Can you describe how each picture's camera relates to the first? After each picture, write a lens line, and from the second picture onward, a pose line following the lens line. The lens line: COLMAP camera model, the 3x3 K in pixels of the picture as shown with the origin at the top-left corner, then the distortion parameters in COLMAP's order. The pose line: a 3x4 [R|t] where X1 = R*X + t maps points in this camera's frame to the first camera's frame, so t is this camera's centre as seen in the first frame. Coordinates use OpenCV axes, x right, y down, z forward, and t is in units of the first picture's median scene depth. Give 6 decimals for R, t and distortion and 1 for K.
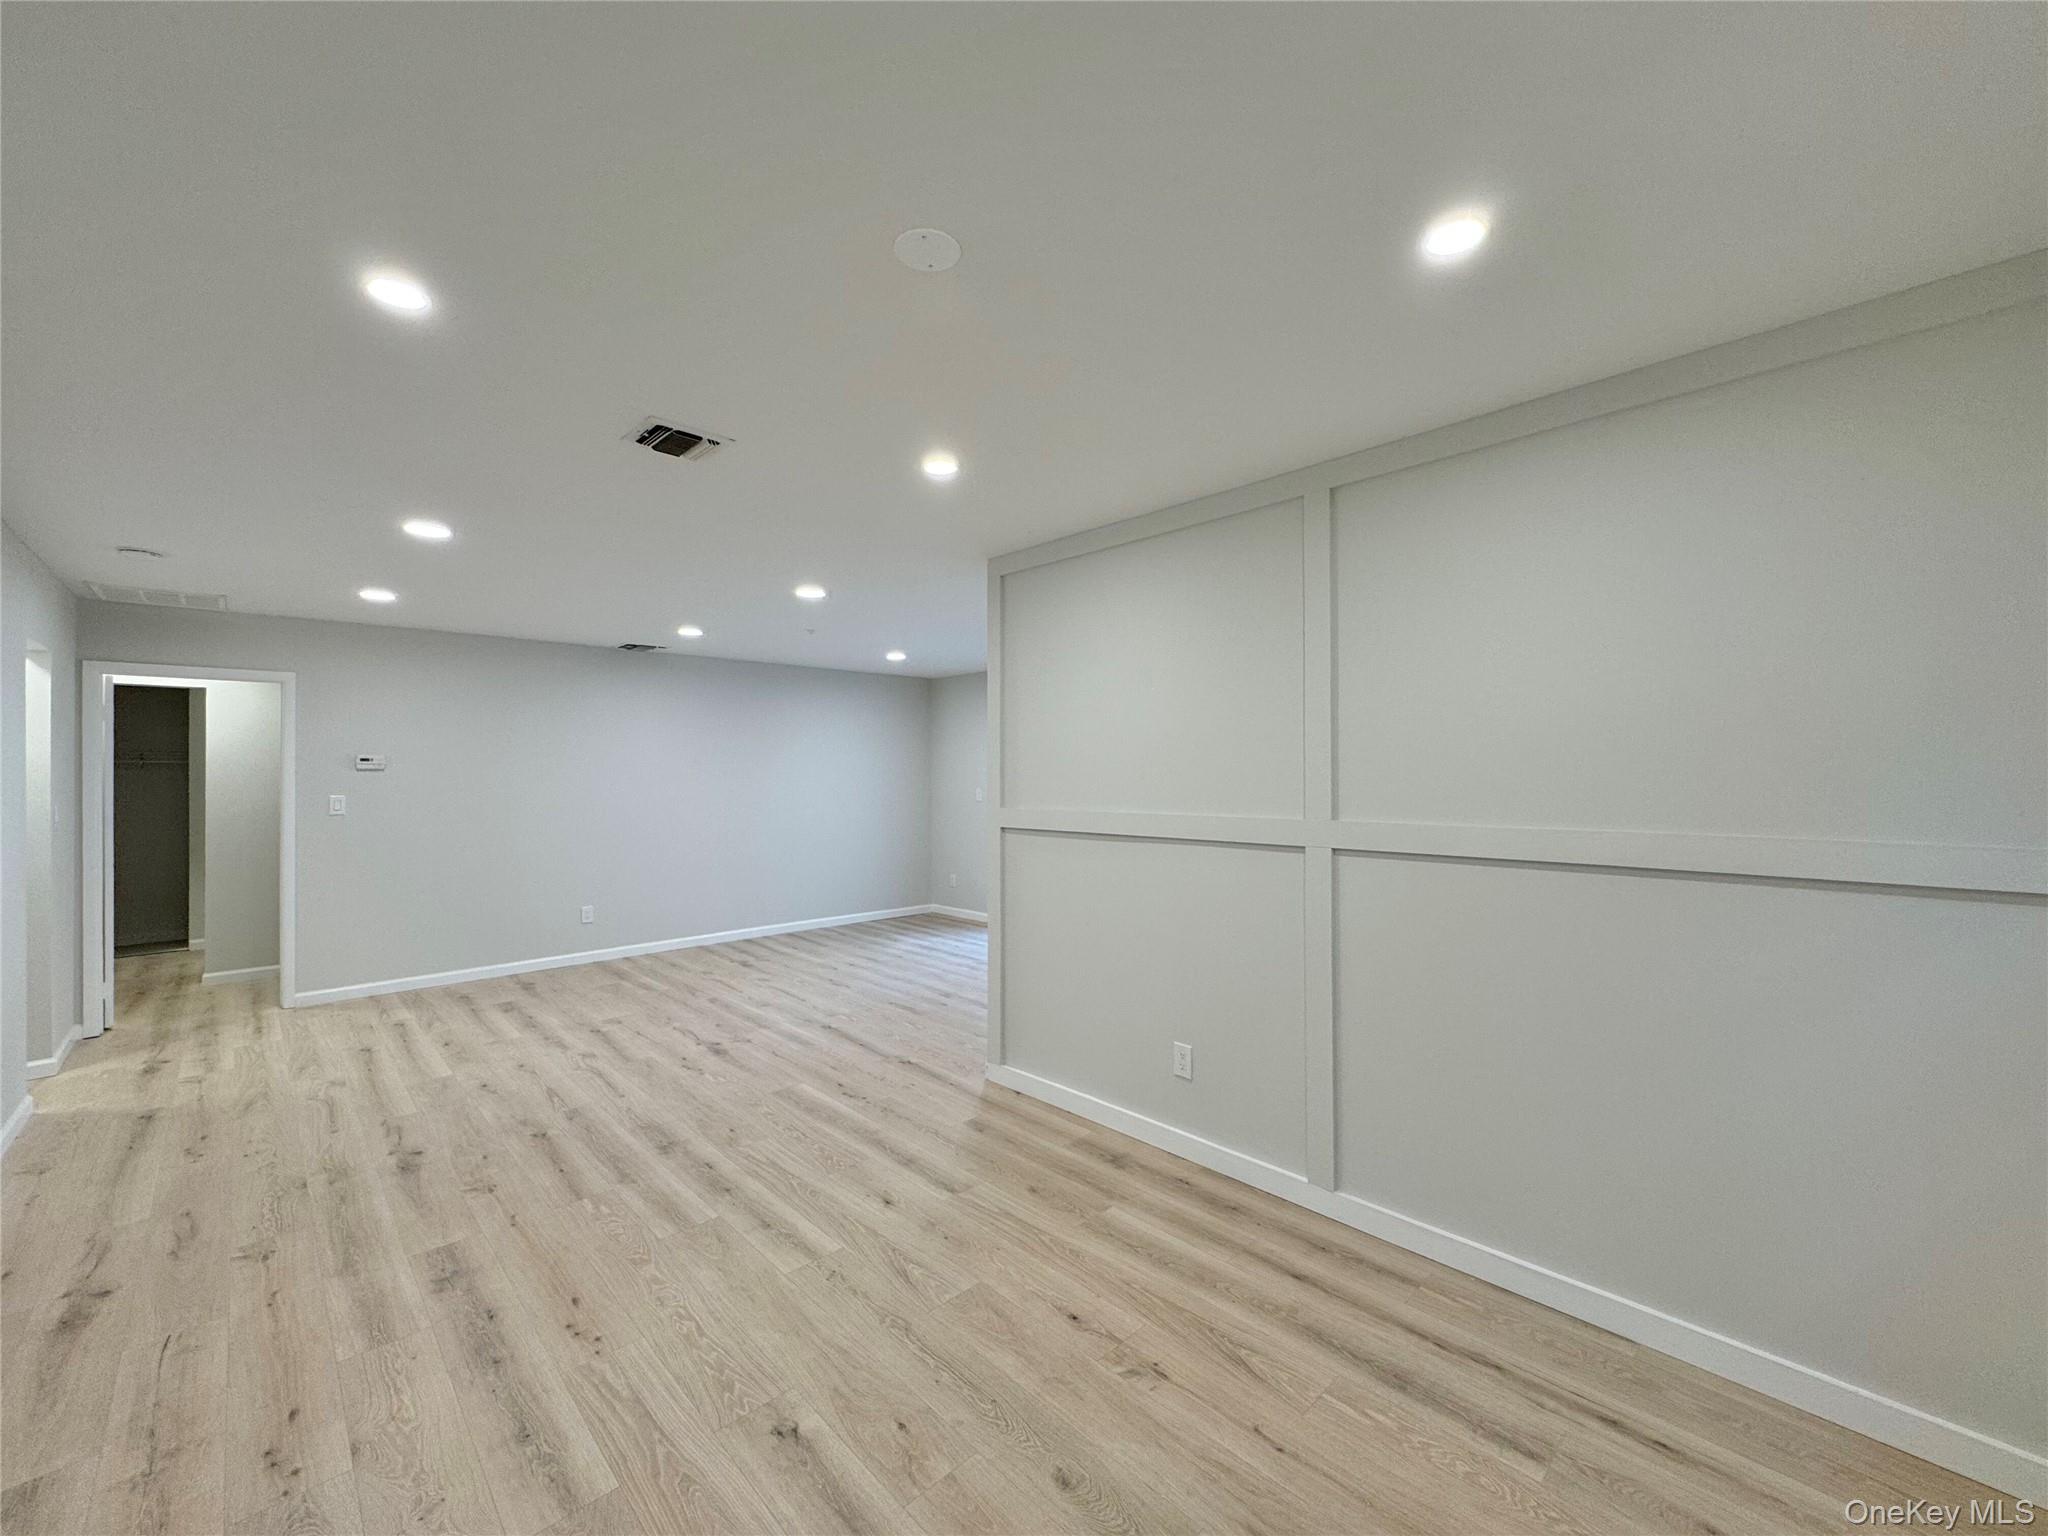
lens RADIAL K [[813.3, 0, 1030.5], [0, 813.3, 773.4], [0, 0, 1]] dist [0.000916, 0.000017]
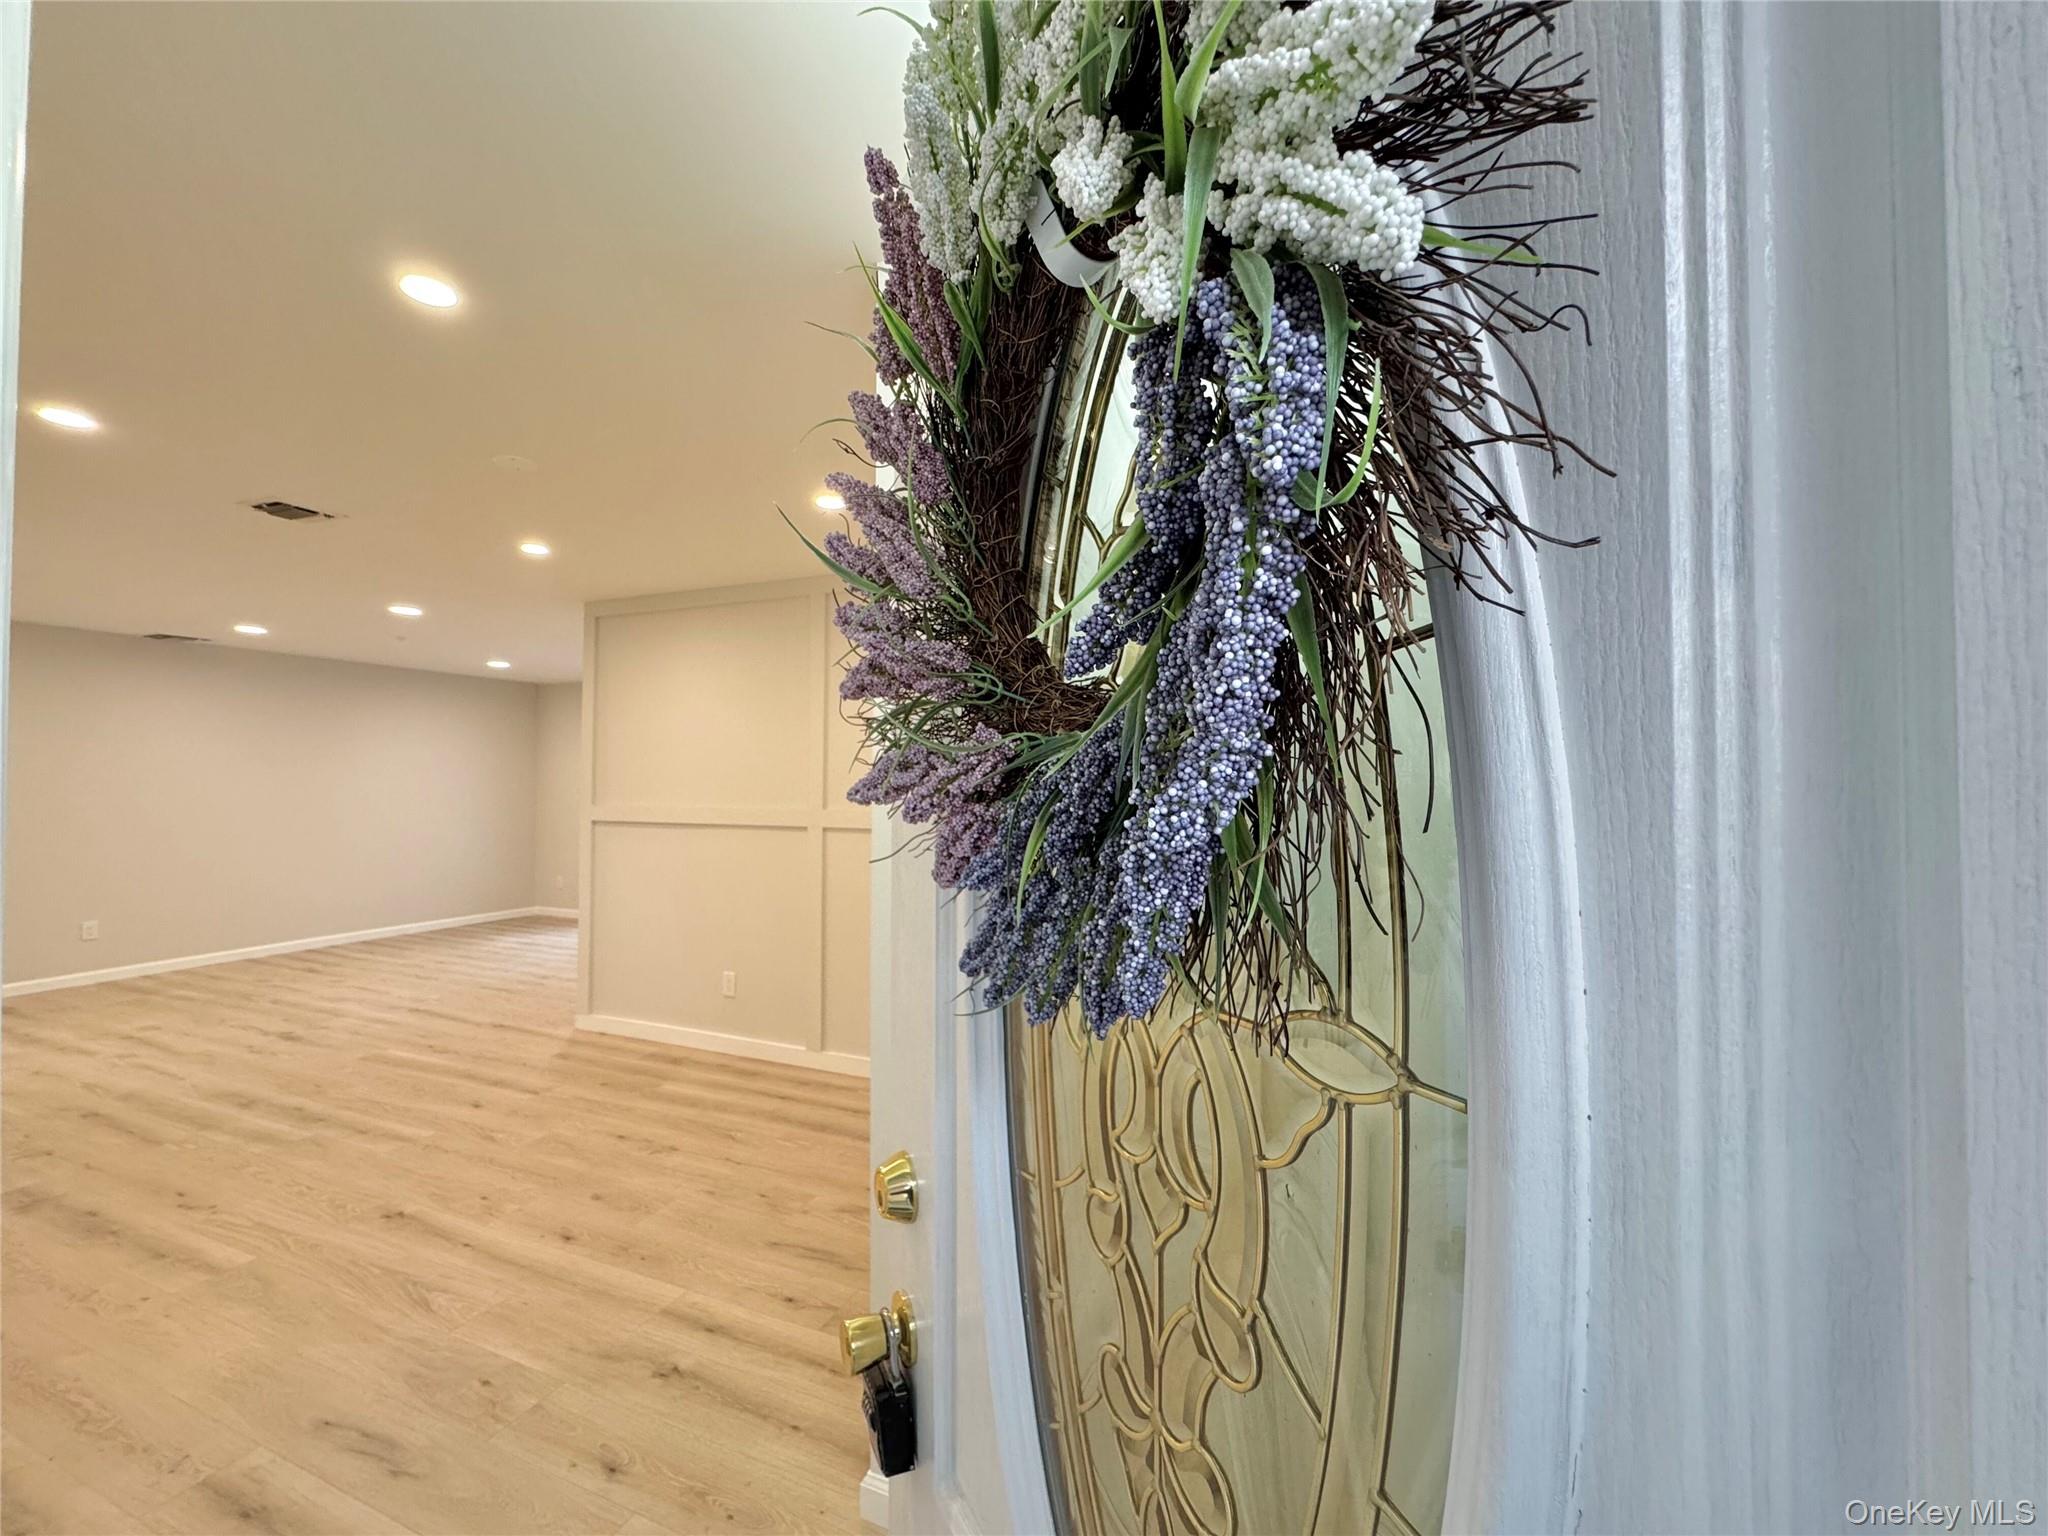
lens RADIAL K [[815.4, 0, 1024.0], [0, 815.4, 768.0], [0, 0, 1]] dist [-0.002162, -0.000444]
pose [[0.918234, 0.015640, 0.395729, 0.092021], [-0.008911, 0.999783, -0.018835, 0.004204], [-0.395938, 0.013769, 0.918174, -0.485481]]
